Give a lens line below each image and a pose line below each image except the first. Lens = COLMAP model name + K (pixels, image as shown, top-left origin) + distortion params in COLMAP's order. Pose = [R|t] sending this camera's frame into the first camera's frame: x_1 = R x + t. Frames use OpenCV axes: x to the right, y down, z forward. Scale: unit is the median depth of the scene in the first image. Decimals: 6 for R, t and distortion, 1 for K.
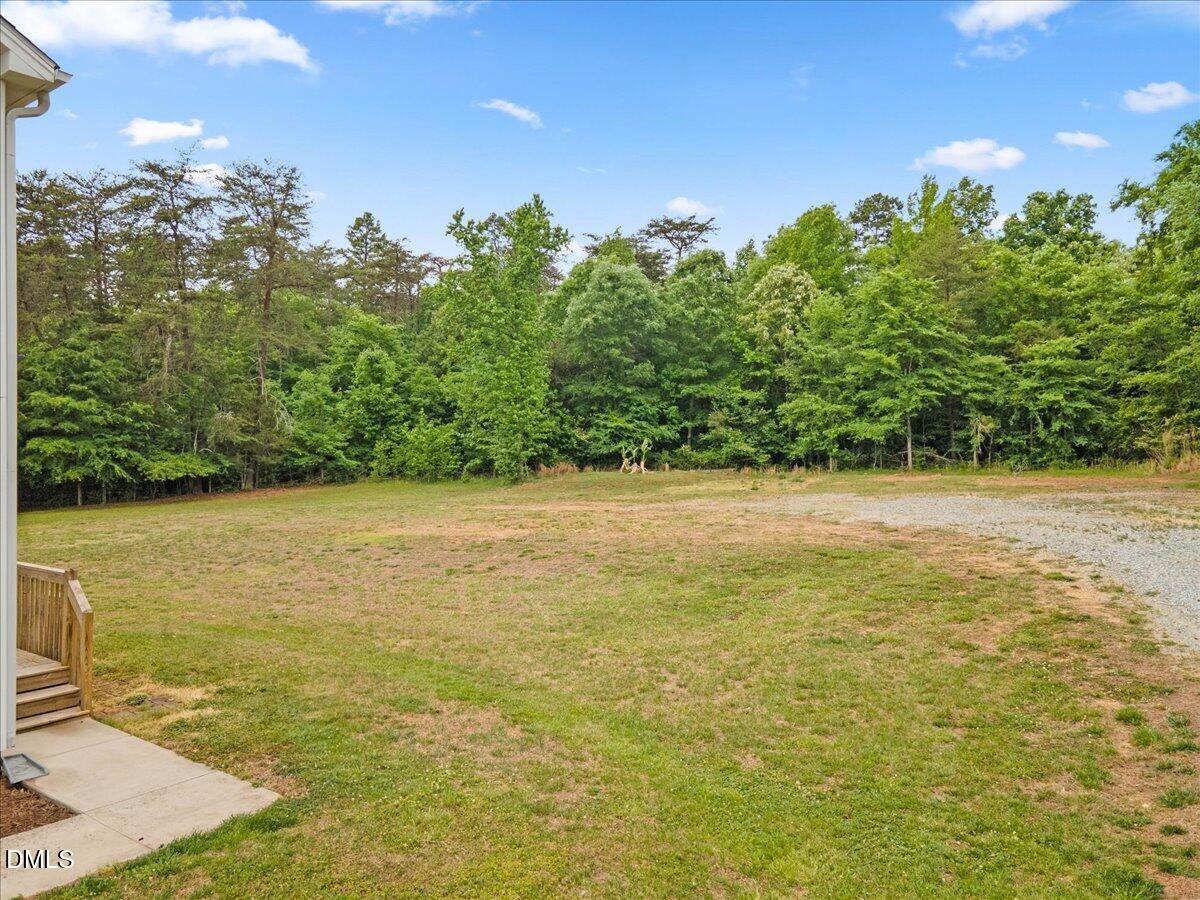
lens RADIAL K [[891.0, 0, 602.4], [0, 891.0, 447.6], [0, 0, 1]] dist [0.029922, 0.022237]
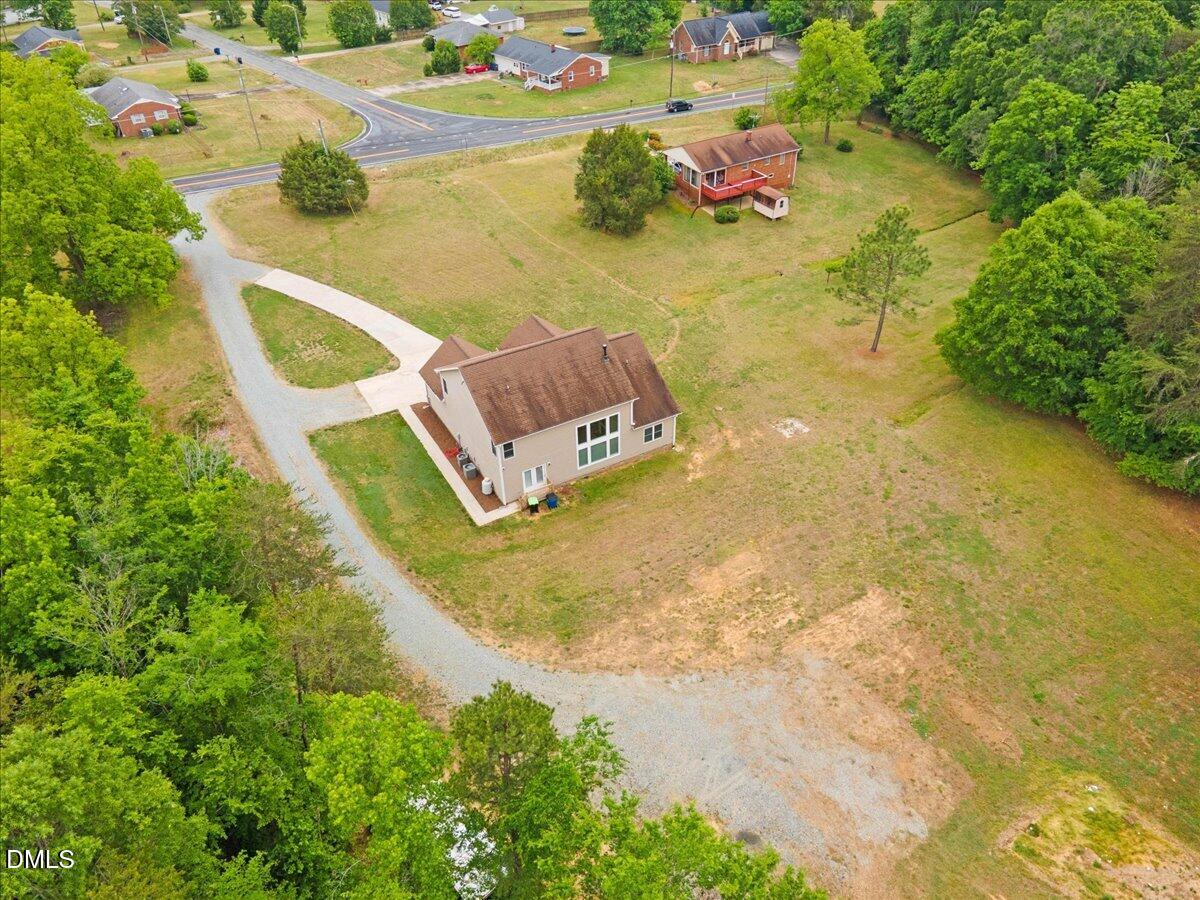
lens RADIAL K [[883.3, 0, 614.2], [0, 883.3, 432.4], [0, 0, 1]] dist [0.030490, 0.024018]
pose [[-0.381370, 0.550615, -0.742550, 0.687581], [0.016795, 0.807252, 0.589968, -0.737207], [0.924270, 0.212525, -0.317109, 0.639158]]
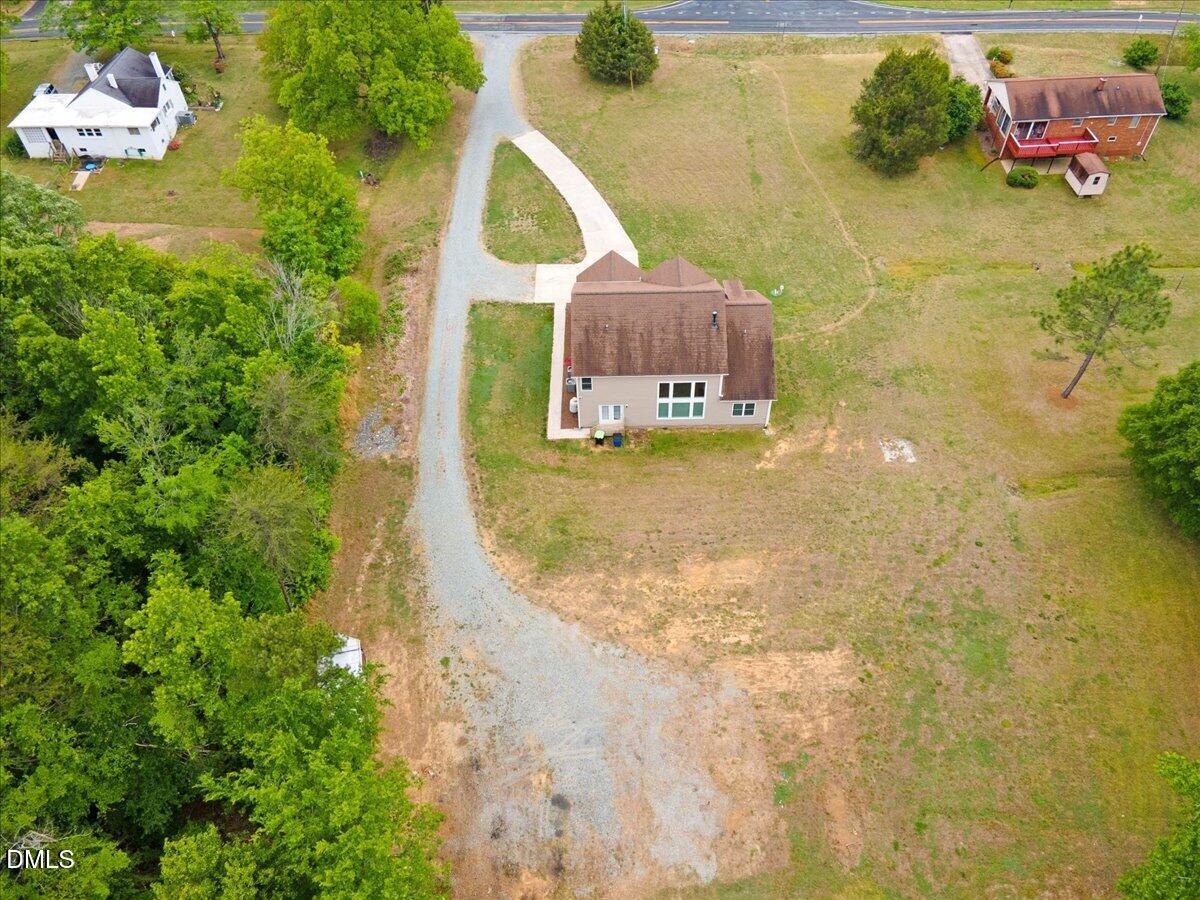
lens RADIAL K [[891.0, 0, 613.7], [0, 891.0, 437.6], [0, 0, 1]] dist [0.029922, 0.022237]
pose [[-0.787199, 0.455805, -0.415402, 0.417128], [0.020284, 0.692363, 0.721264, -0.882898], [0.616365, 0.559352, -0.554274, 0.904660]]
